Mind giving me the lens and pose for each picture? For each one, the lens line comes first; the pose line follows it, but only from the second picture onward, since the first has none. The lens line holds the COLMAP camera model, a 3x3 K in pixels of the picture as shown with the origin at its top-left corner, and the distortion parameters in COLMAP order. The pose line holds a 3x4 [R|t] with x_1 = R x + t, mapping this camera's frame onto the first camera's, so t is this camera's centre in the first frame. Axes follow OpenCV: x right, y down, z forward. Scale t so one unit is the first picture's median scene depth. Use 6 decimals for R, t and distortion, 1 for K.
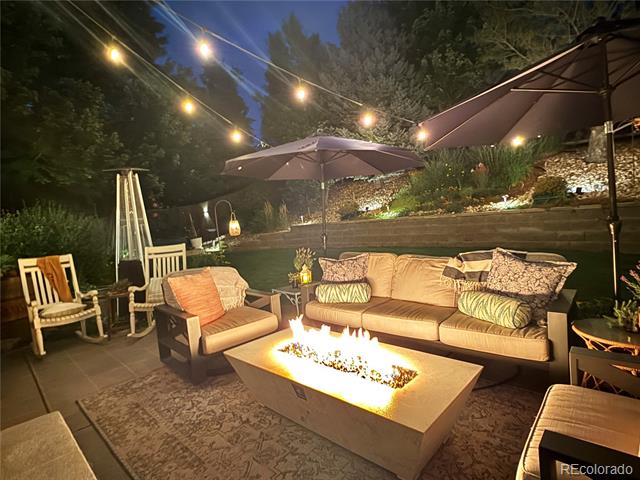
lens RADIAL K [[334.7, 0, 315.0], [0, 334.7, 238.3], [0, 0, 1]] dist [0.001742, 0.001206]
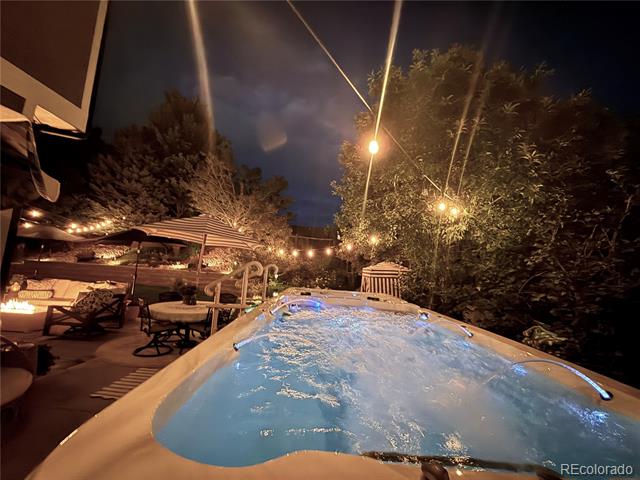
lens RADIAL K [[256.2, 0, 320.6], [0, 256.2, 240.6], [0, 0, 1]] dist [0.004043, 0.000353]
pose [[0.720164, 0.205019, 0.662821, 0.090751], [-0.086115, 0.974369, -0.207820, -0.001477], [-0.688439, 0.092585, 0.719360, -0.628660]]
